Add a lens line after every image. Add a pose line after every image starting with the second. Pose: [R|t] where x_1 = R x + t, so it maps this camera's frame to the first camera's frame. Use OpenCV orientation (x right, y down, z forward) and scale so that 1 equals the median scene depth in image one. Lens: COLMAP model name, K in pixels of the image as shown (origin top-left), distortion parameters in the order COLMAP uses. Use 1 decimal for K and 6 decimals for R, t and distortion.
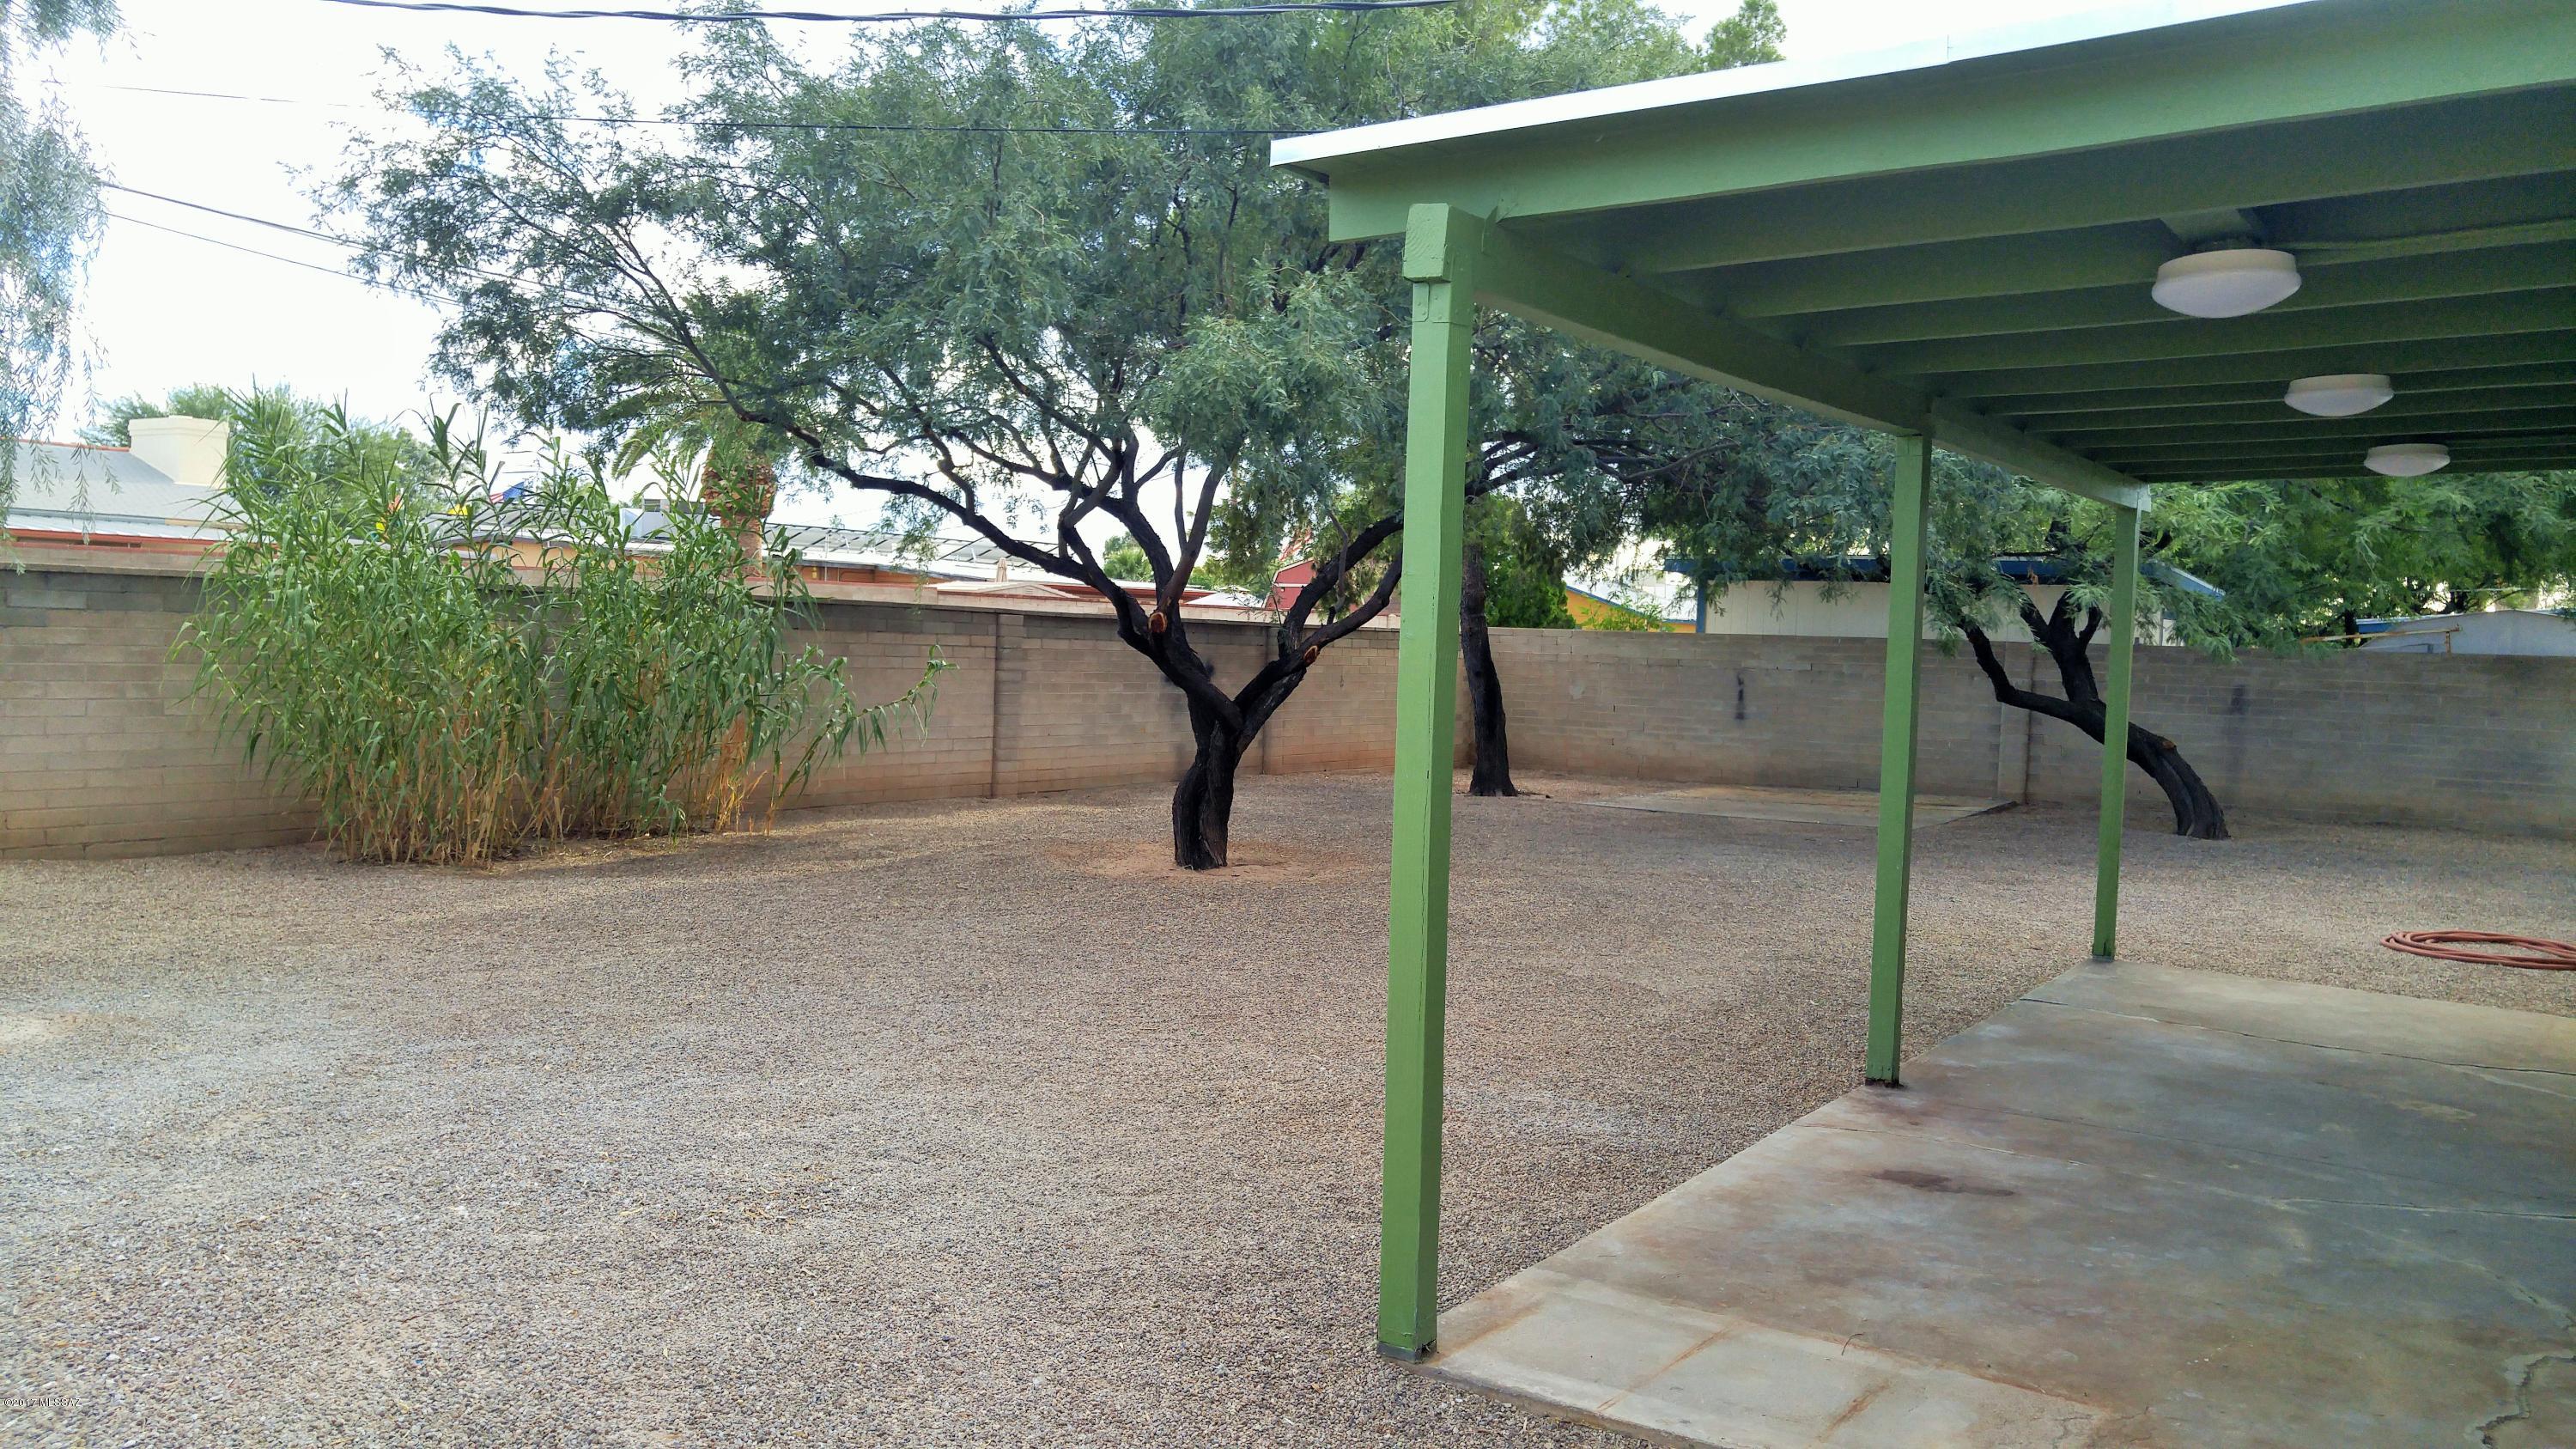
lens RADIAL K [[1893.5, 0, 1276.5], [0, 1893.5, 724.0], [0, 0, 1]] dist [0.006001, 0.006773]
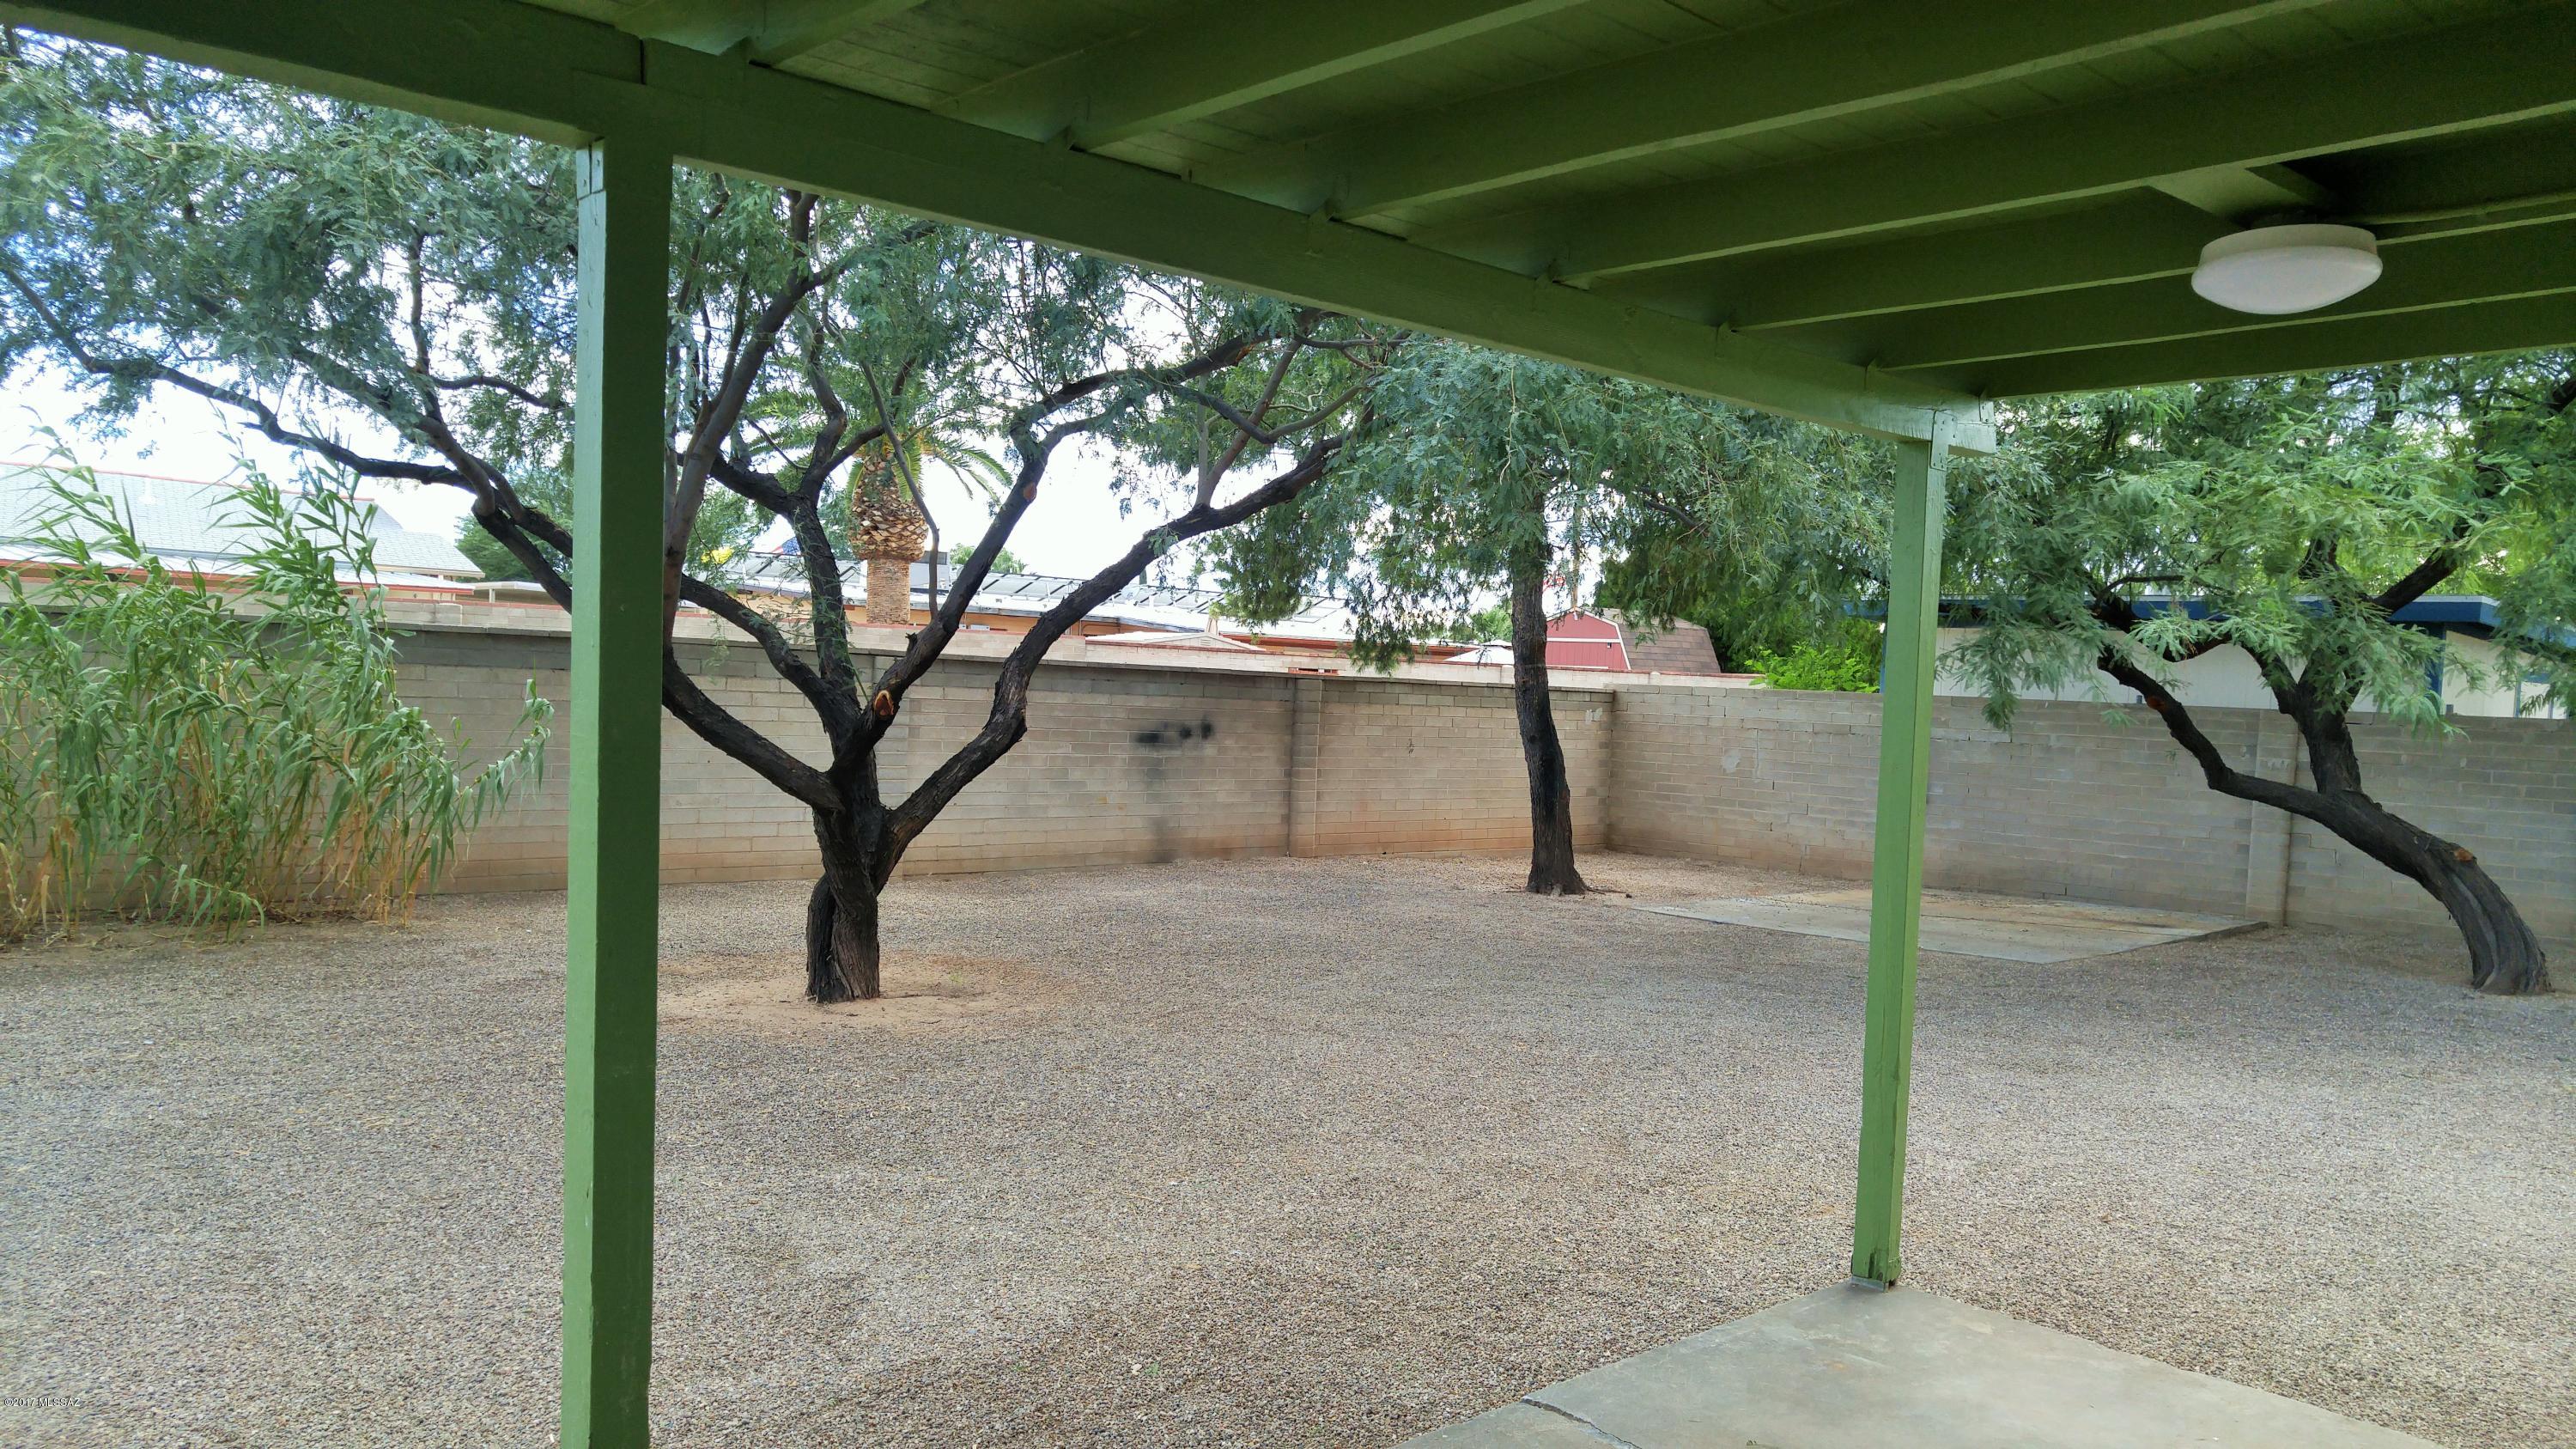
lens RADIAL K [[1893.5, 0, 1298.2], [0, 1893.5, 727.0], [0, 0, 1]] dist [0.006001, 0.006773]
pose [[0.979902, 0.015585, -0.198870, 0.173841], [-0.021725, 0.999351, -0.028730, -0.006804], [0.198293, 0.032473, 0.979605, 0.203372]]
